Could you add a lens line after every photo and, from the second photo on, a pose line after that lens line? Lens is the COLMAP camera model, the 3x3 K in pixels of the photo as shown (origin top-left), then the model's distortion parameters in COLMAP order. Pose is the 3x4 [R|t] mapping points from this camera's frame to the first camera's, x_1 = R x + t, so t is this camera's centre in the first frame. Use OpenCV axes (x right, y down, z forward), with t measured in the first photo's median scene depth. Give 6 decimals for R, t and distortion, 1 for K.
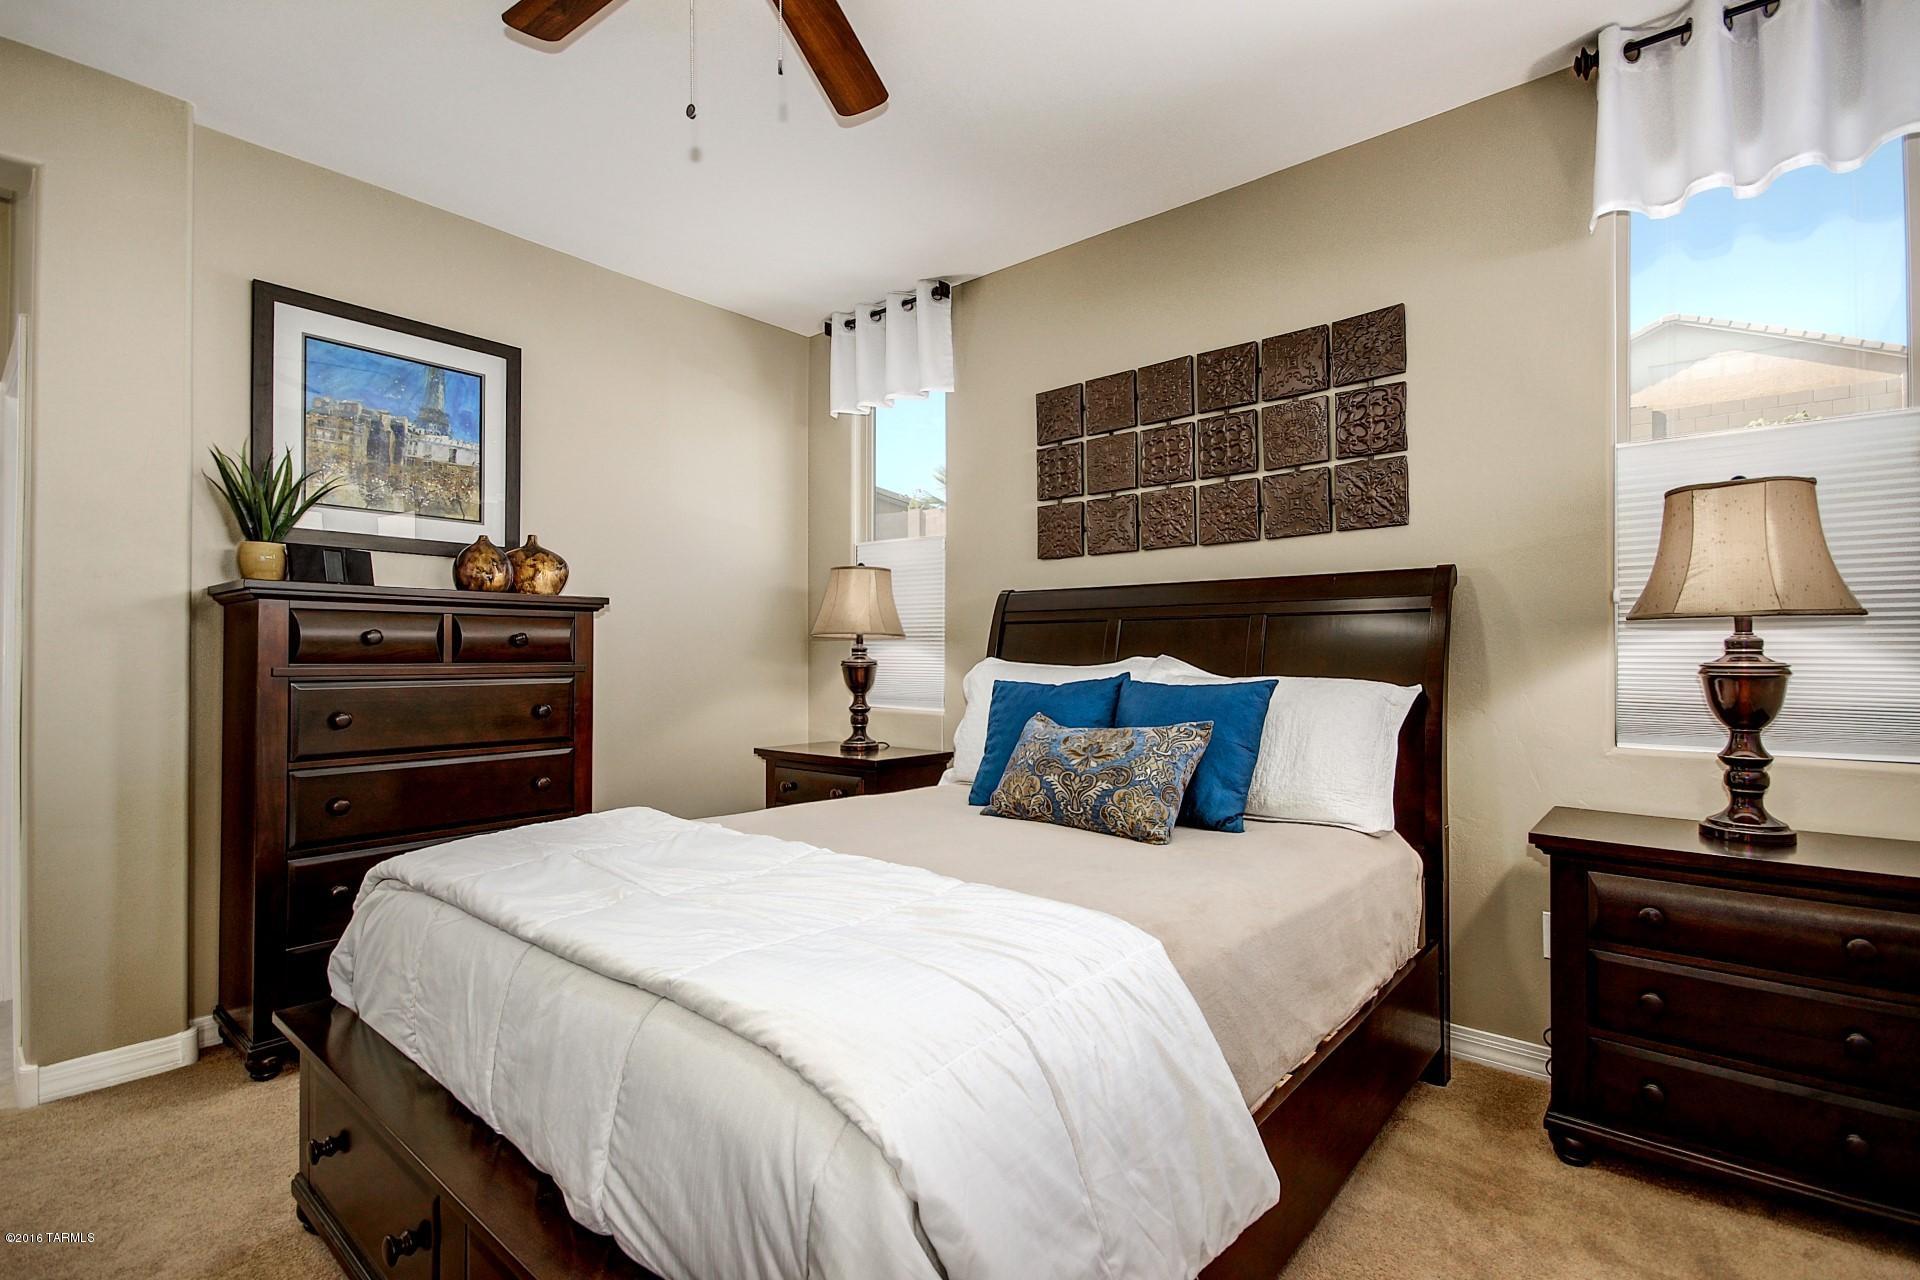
lens RADIAL K [[890.7, 0, 964.2], [0, 890.7, 643.7], [0, 0, 1]] dist [0.000907, 0.002720]
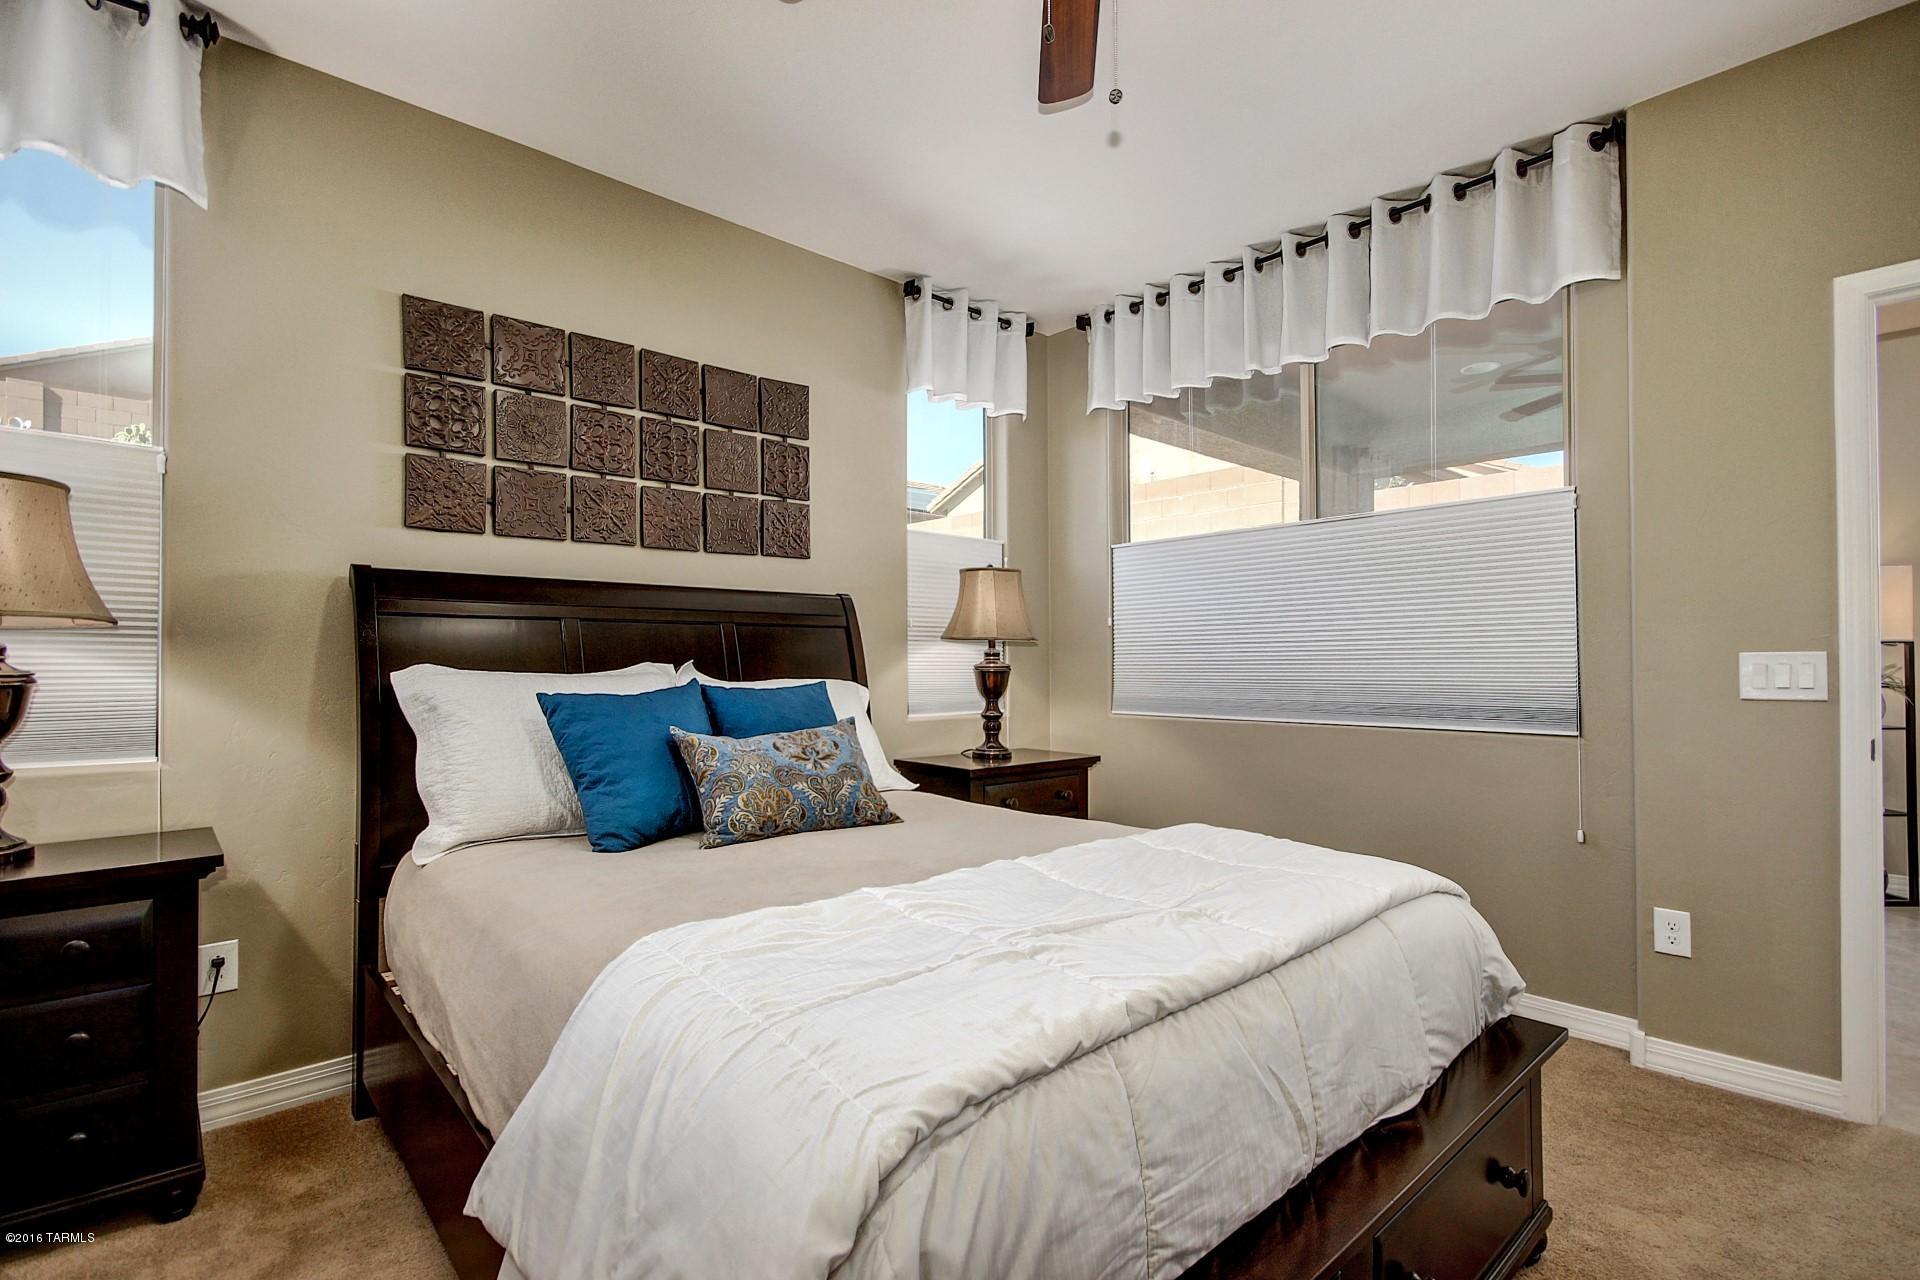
lens RADIAL K [[890.7, 0, 954.6], [0, 890.7, 646.6], [0, 0, 1]] dist [0.000907, 0.002720]
pose [[0.135804, 0.014538, 0.990629, -0.968751], [-0.011494, 0.999848, -0.013098, 0.009645], [-0.990669, -0.009607, 0.135950, 0.798711]]
